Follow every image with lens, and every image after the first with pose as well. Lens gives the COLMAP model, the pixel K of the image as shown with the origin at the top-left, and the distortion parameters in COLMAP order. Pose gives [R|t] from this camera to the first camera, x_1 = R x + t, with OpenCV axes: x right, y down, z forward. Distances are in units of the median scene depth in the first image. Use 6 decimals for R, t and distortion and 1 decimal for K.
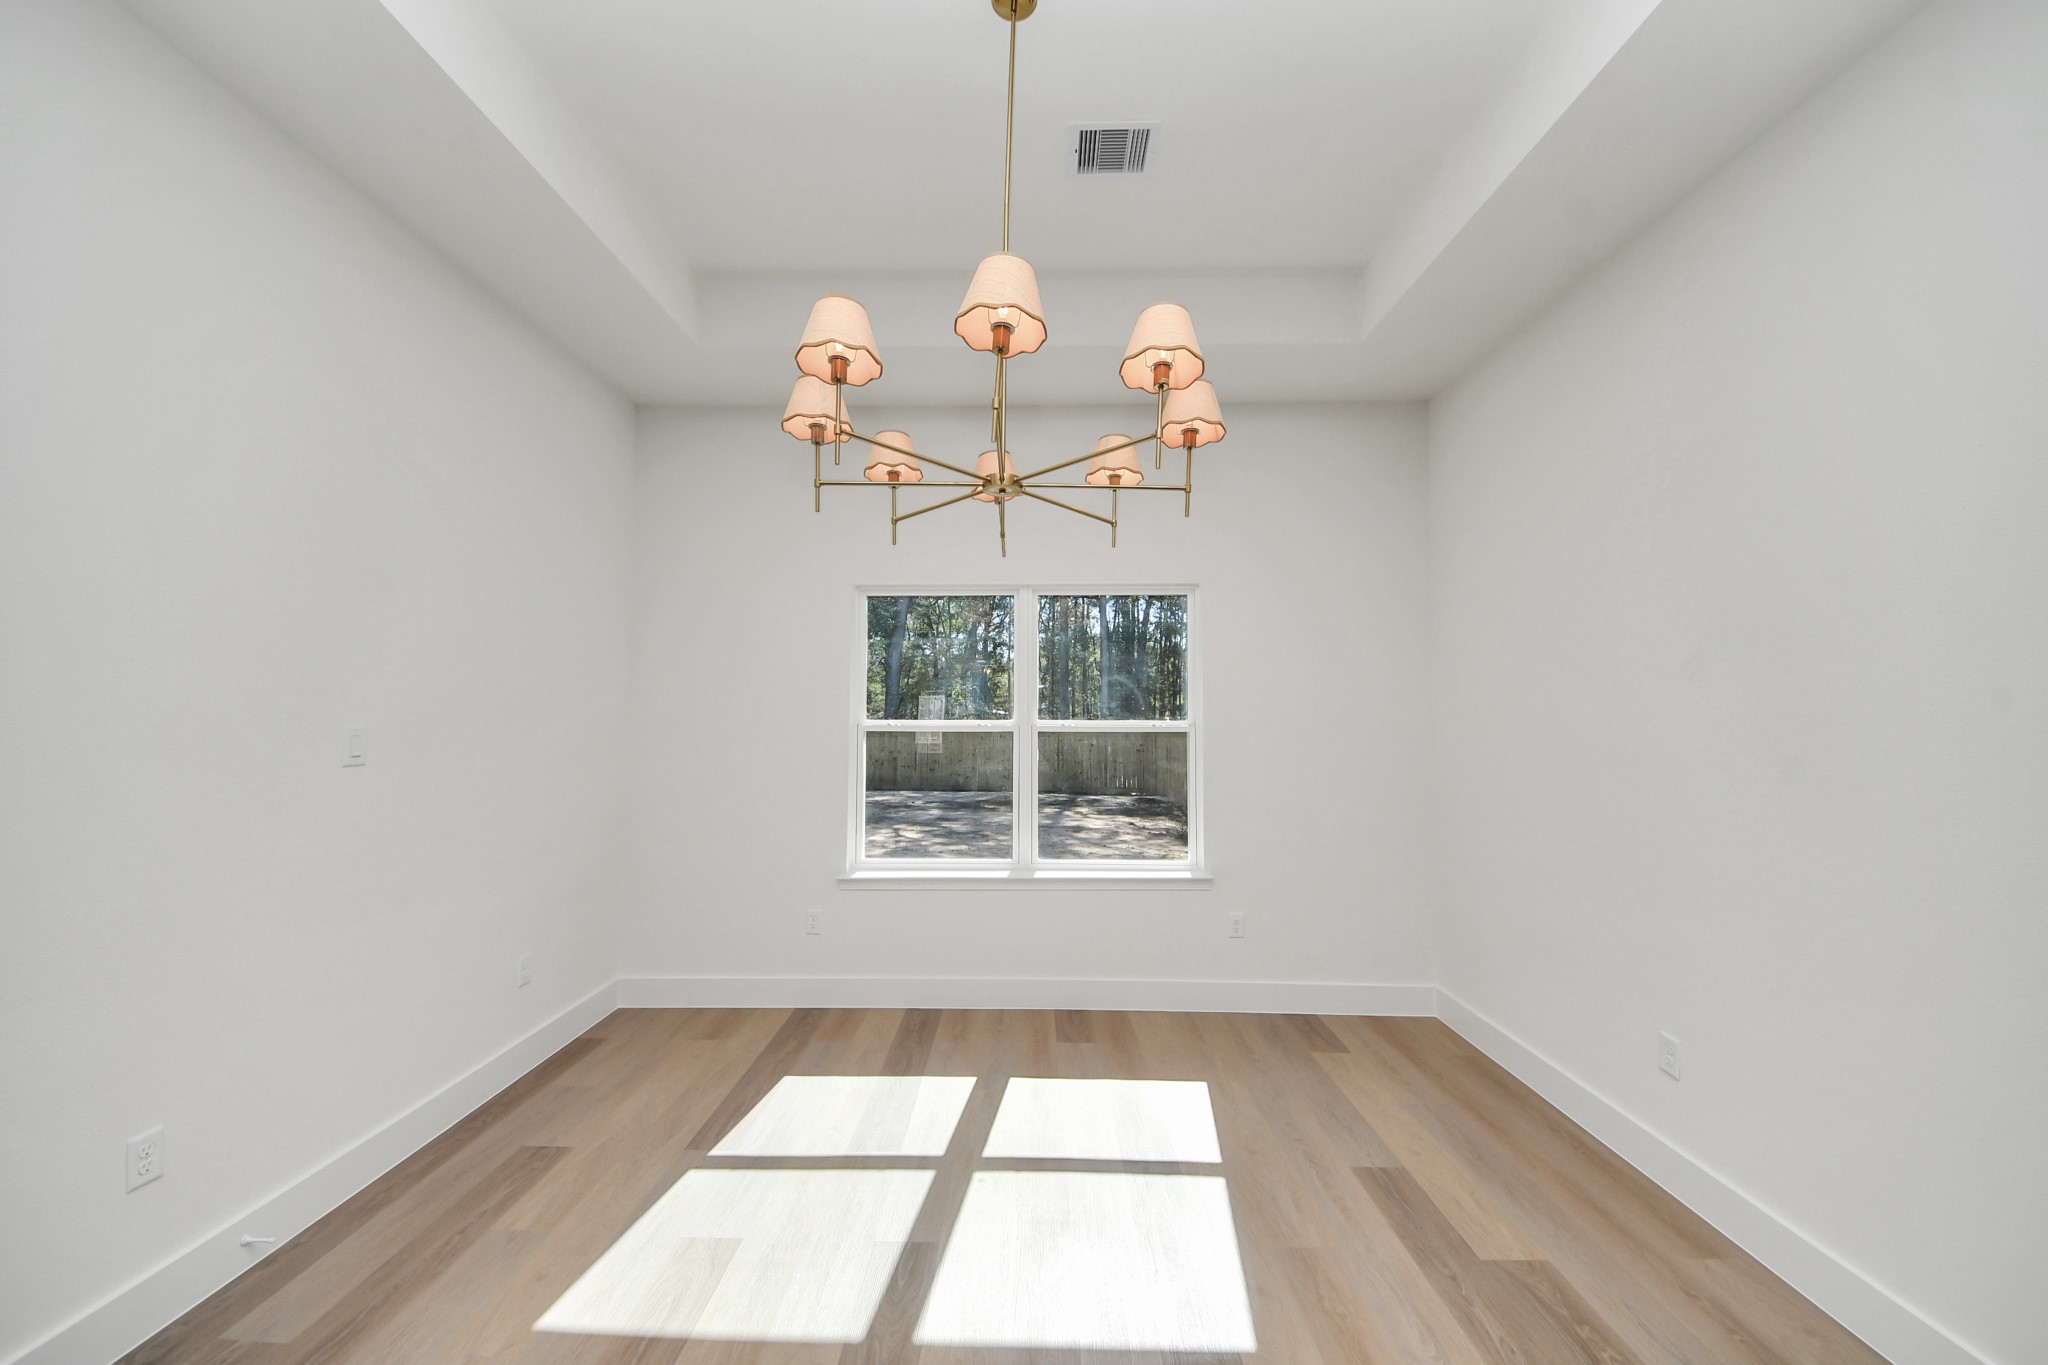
lens RADIAL K [[725.9, 0, 1030.7], [0, 725.9, 674.3], [0, 0, 1]] dist [0.014148, -0.010457]
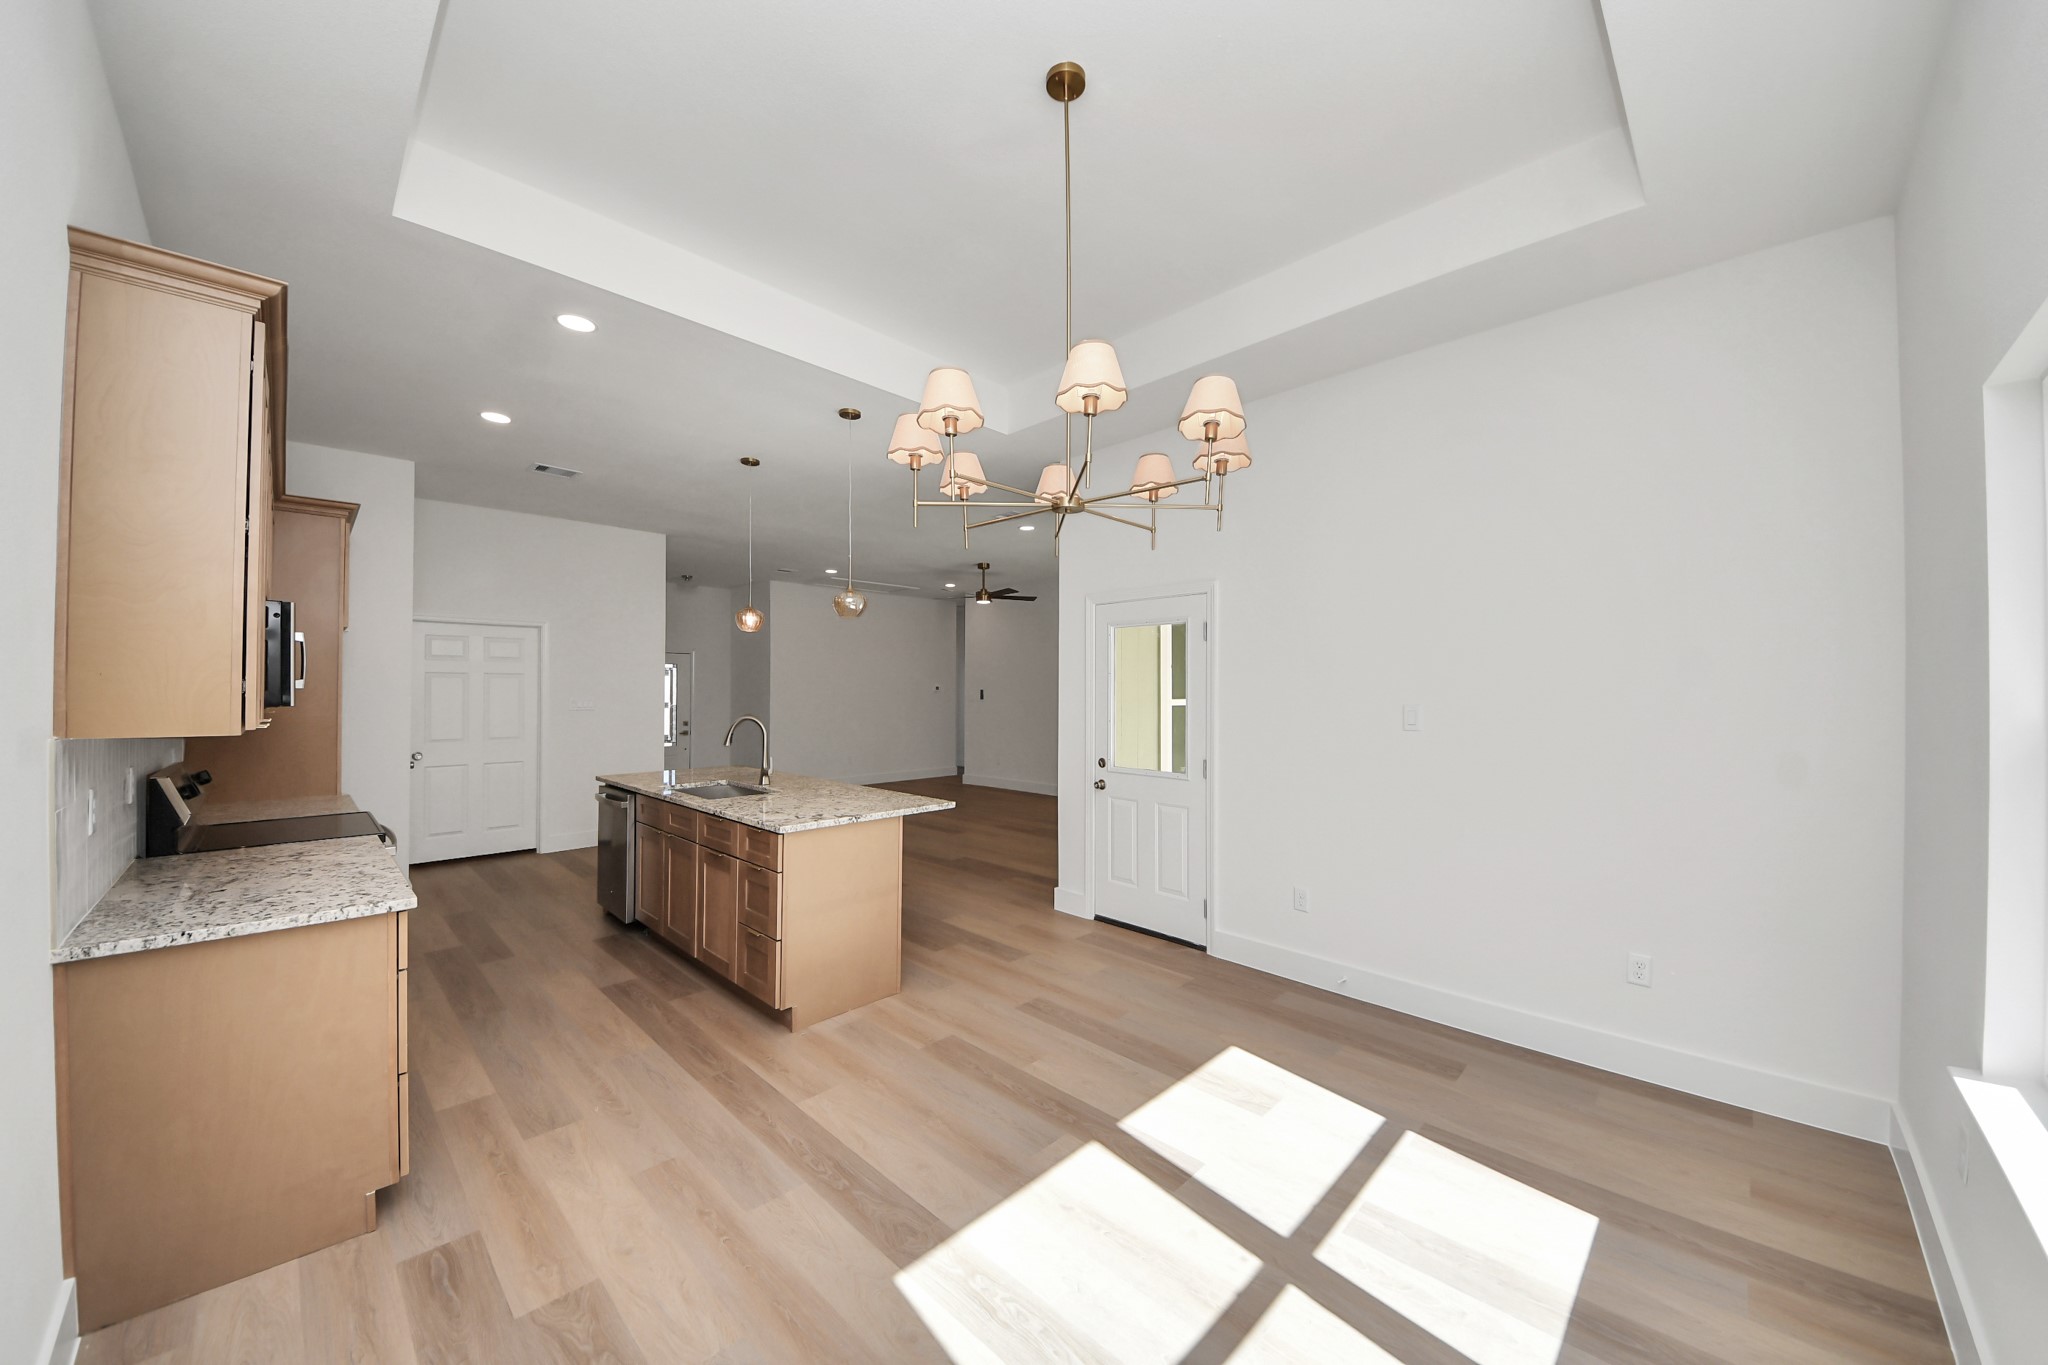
lens RADIAL K [[725.9, 0, 1018.9], [0, 725.9, 671.6], [0, 0, 1]] dist [0.014148, -0.010457]
pose [[-0.680045, -0.026190, -0.732702, 0.474011], [0.017757, 0.998480, -0.052170, 0.052893], [0.732955, -0.048489, -0.678547, 0.935009]]
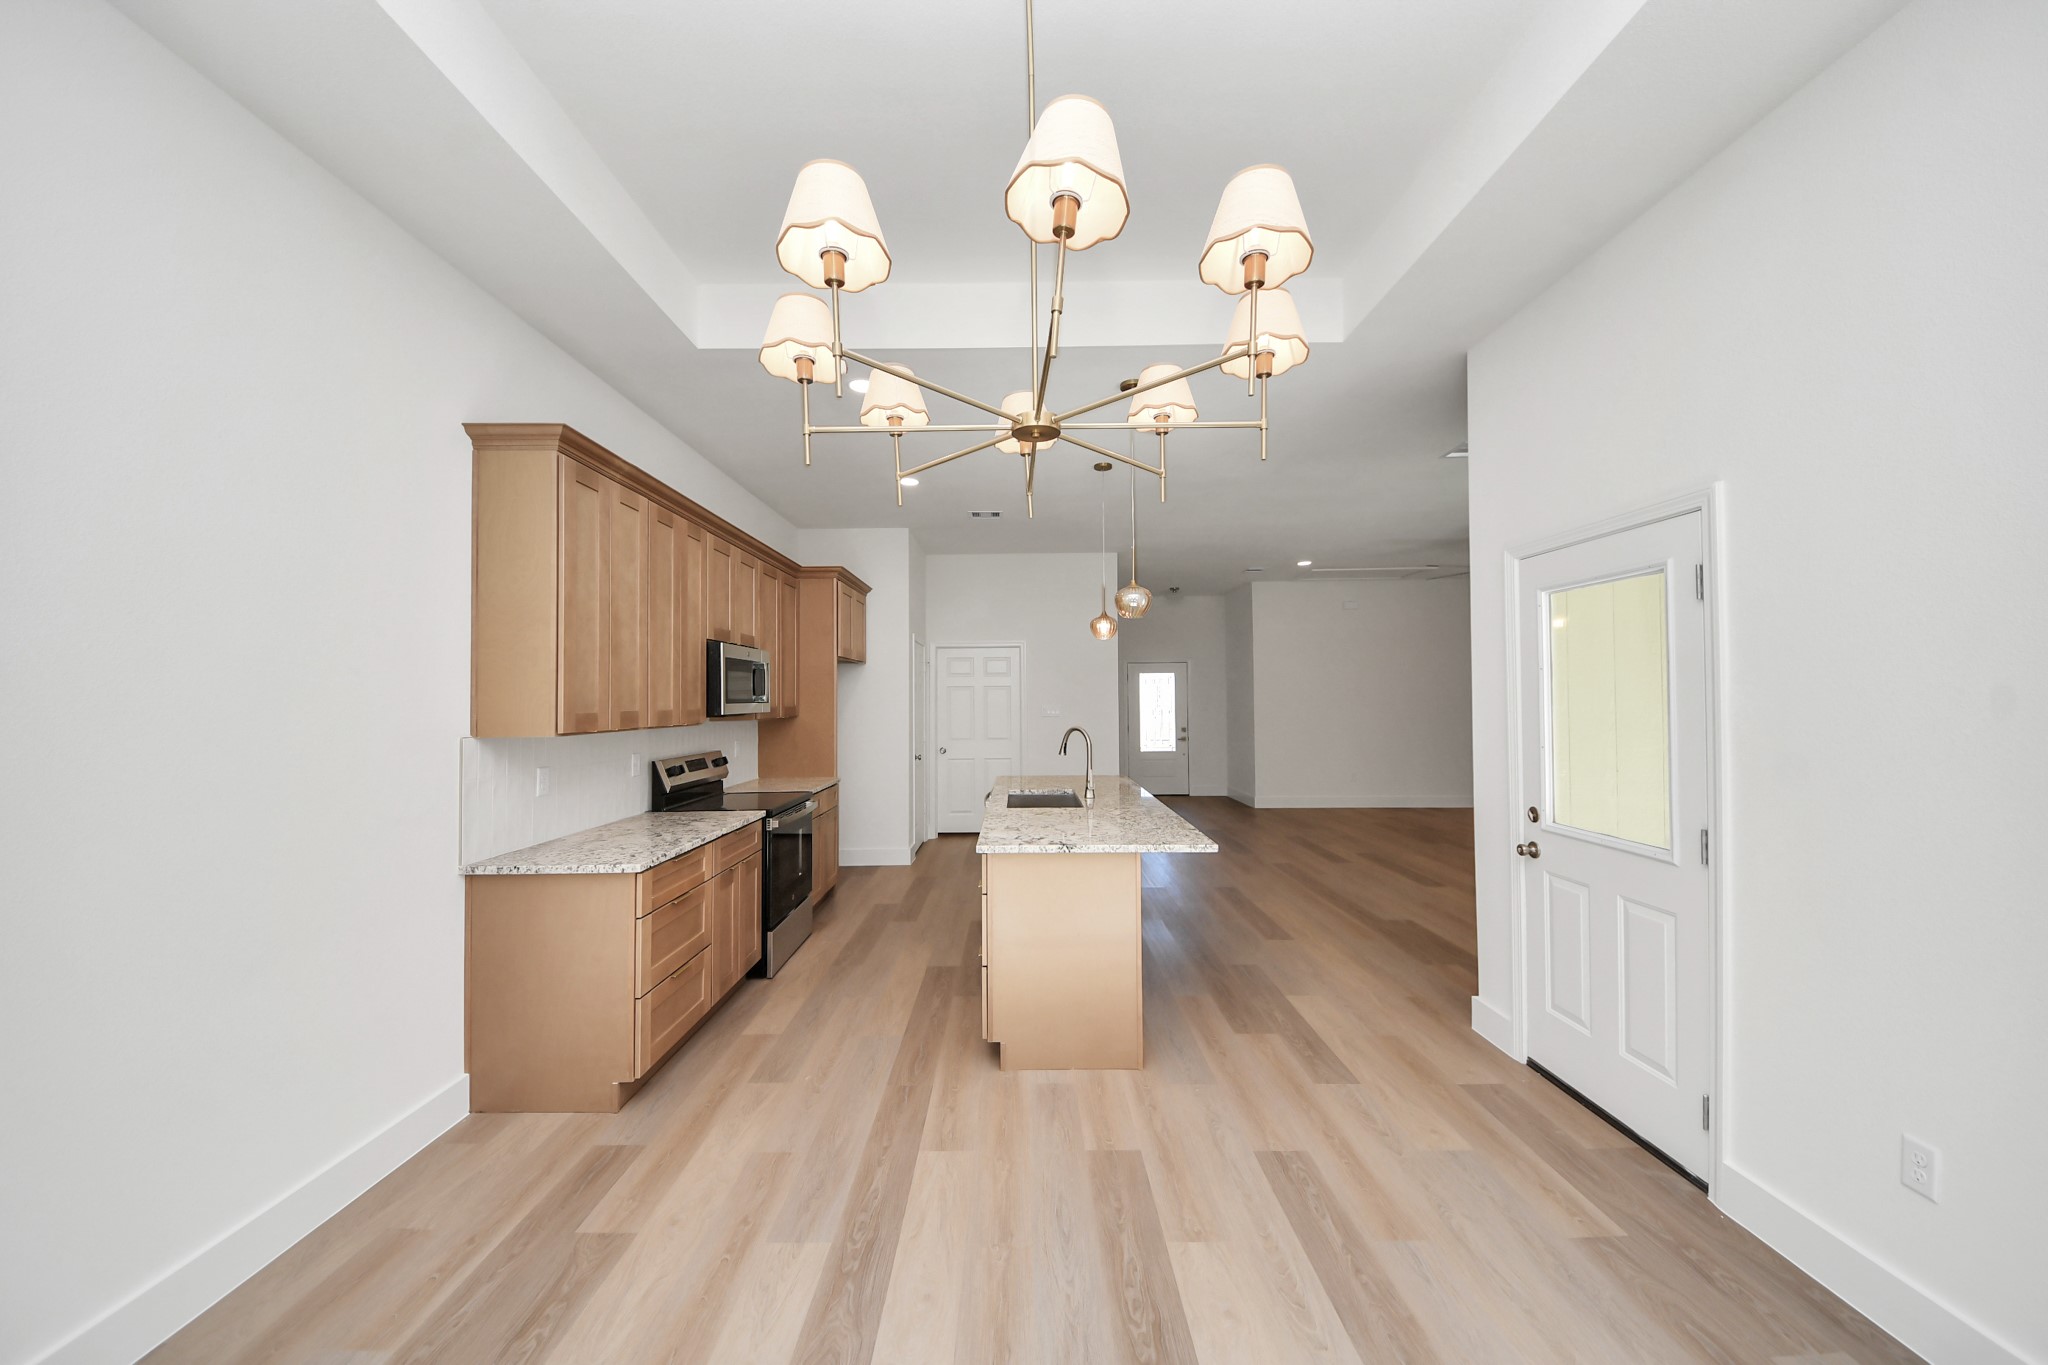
lens RADIAL K [[725.9, 0, 1011.5], [0, 725.9, 677.7], [0, 0, 1]] dist [0.014148, -0.010457]
pose [[-0.999752, 0.003169, -0.022035, -0.002008], [0.004501, 0.998147, -0.060688, 0.046766], [0.021802, -0.060772, -0.997914, 0.957240]]
